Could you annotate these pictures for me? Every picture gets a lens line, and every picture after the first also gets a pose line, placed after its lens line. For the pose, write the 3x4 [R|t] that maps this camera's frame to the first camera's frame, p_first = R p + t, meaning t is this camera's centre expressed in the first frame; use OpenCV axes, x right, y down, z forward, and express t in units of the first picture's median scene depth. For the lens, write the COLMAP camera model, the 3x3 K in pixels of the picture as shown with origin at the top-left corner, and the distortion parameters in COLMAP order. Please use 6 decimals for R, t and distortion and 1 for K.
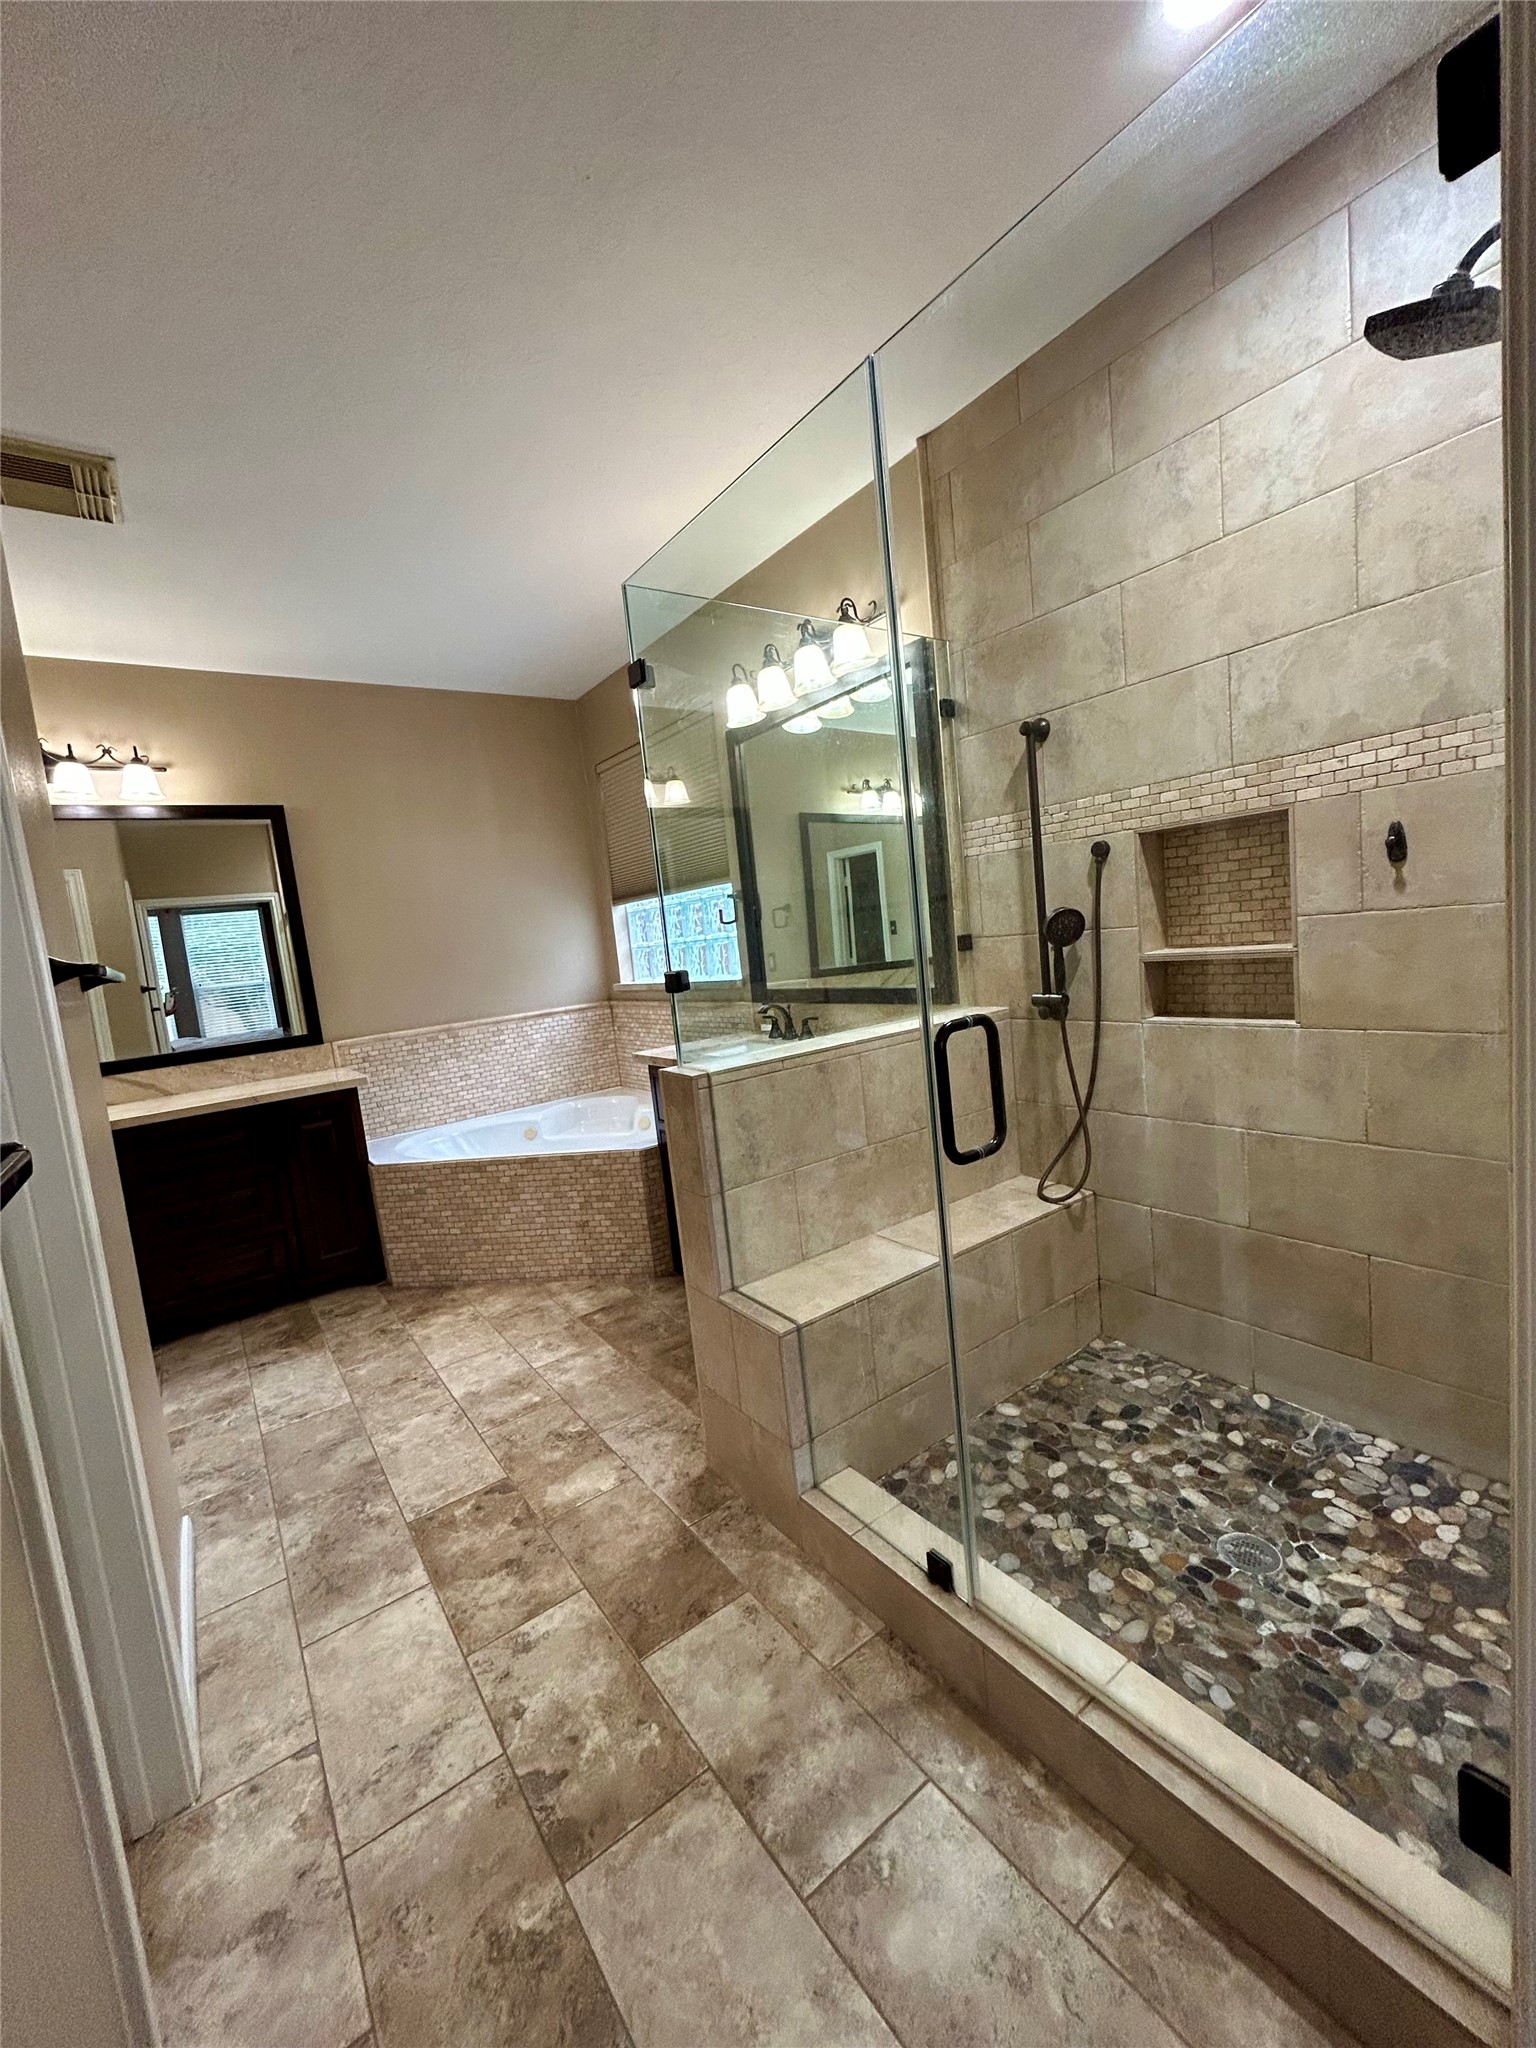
lens RADIAL K [[827.3, 0, 768.9], [0, 827.3, 1021.8], [0, 0, 1]] dist [-0.003389, 0.002178]
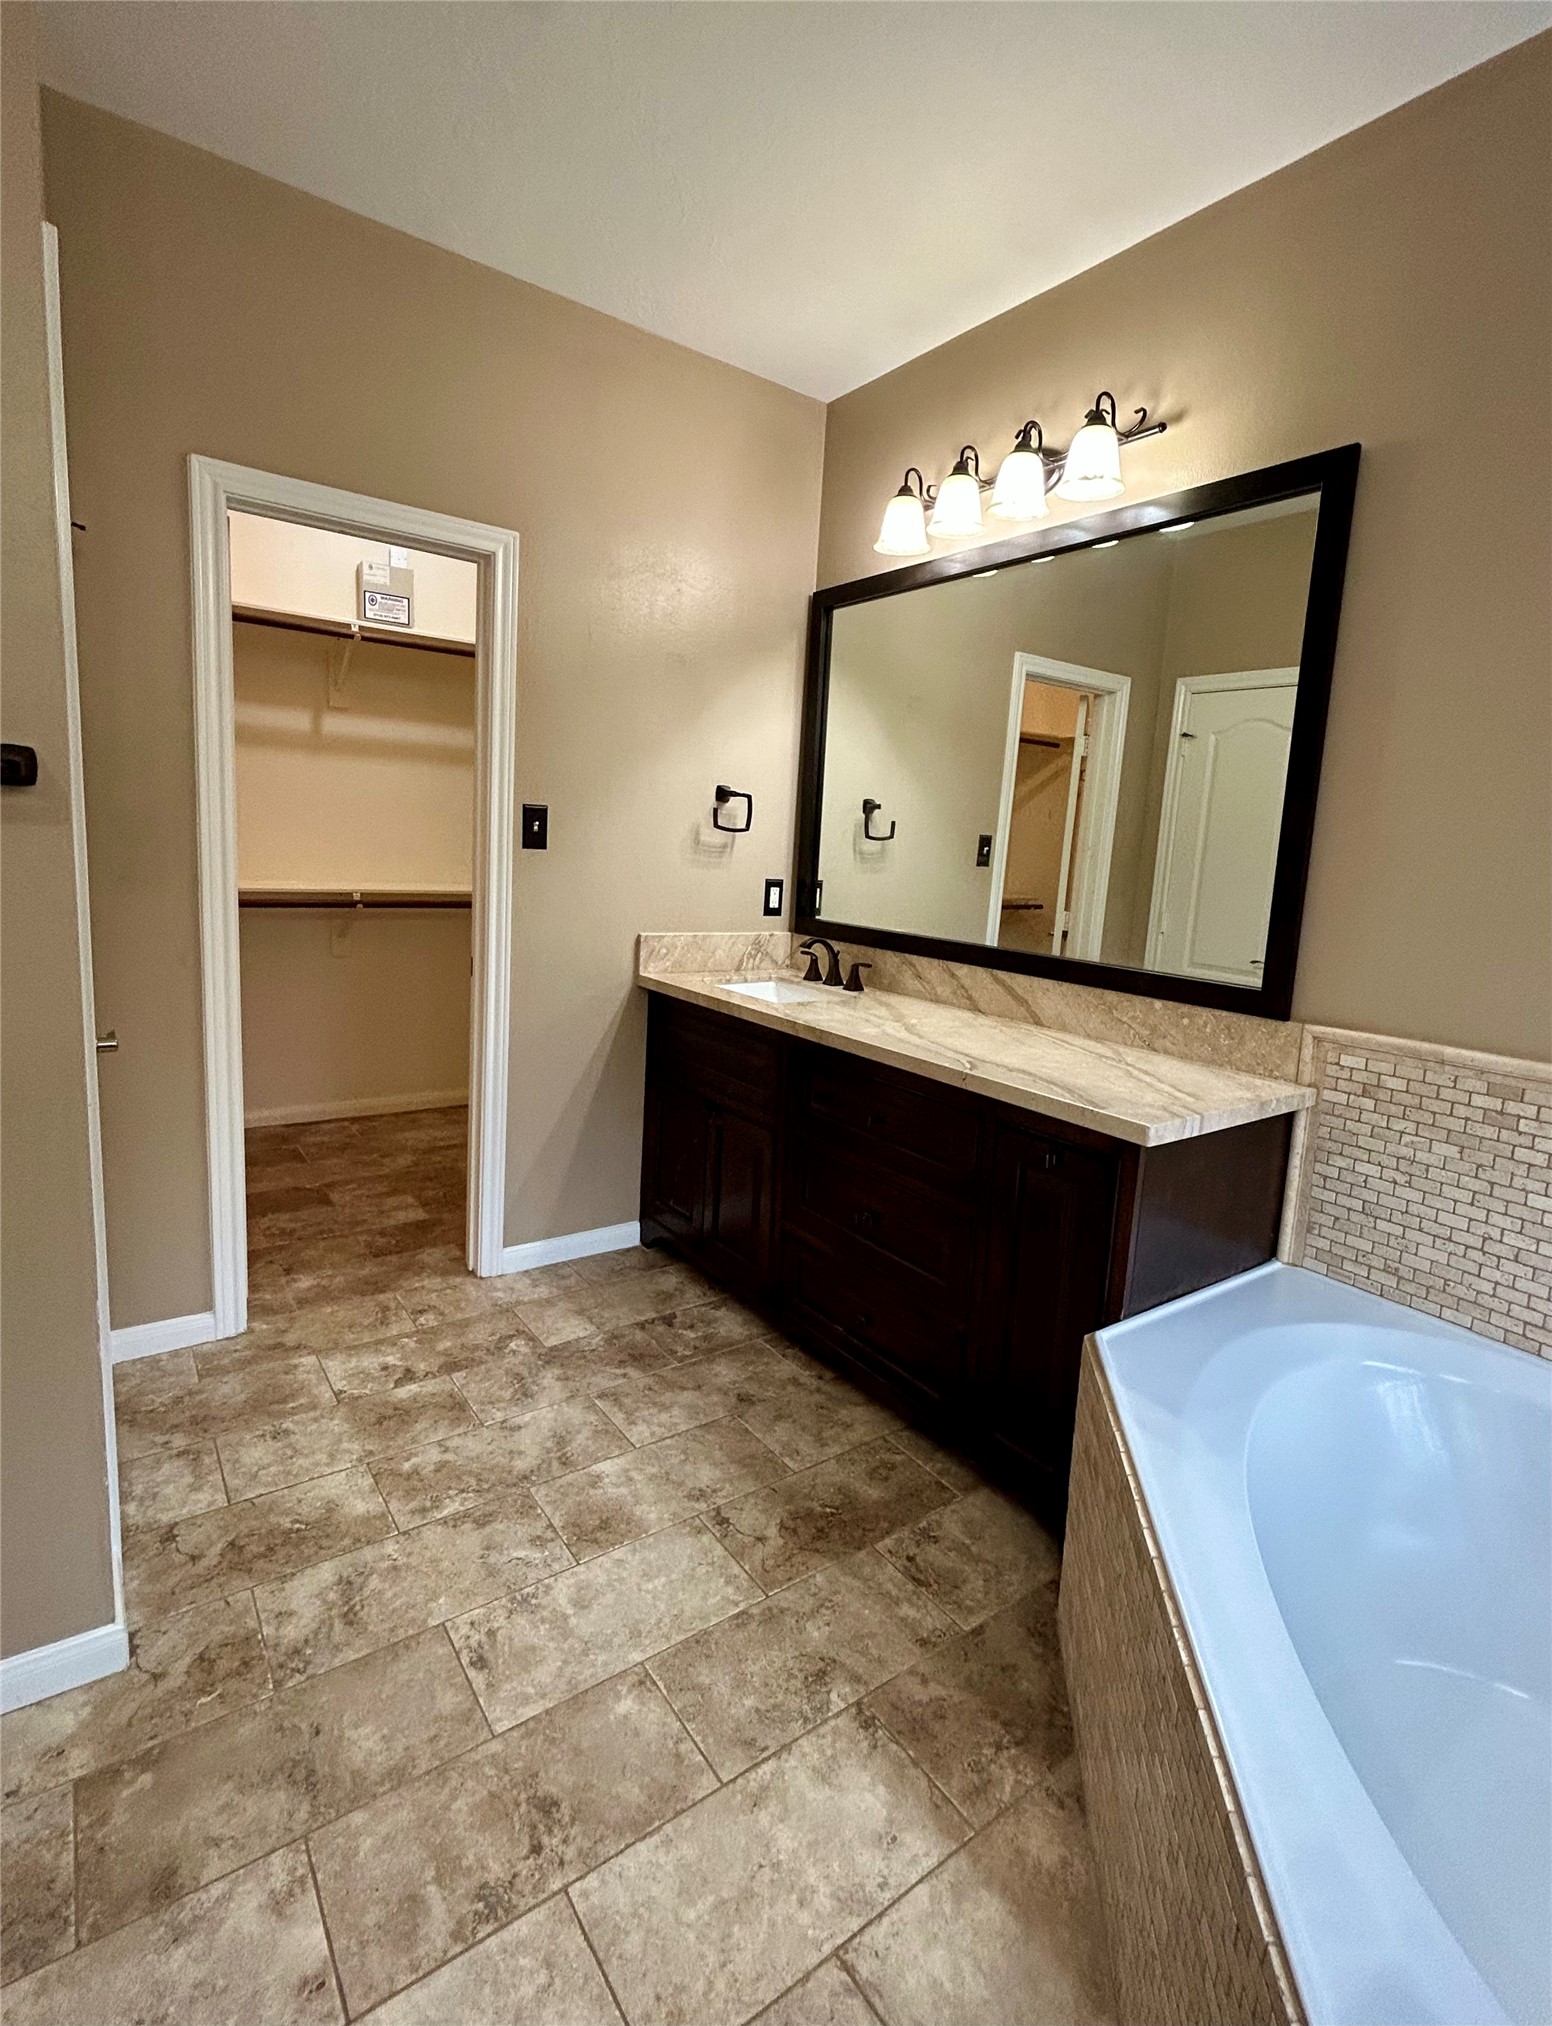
lens RADIAL K [[972.9, 0, 790.8], [0, 972.9, 979.0], [0, 0, 1]] dist [-0.000209, 0.000375]
pose [[0.007277, 0.242800, -0.970049, -0.060351], [-0.167798, 0.956616, 0.238179, -0.087809], [0.985795, 0.161039, 0.047703, 0.862493]]
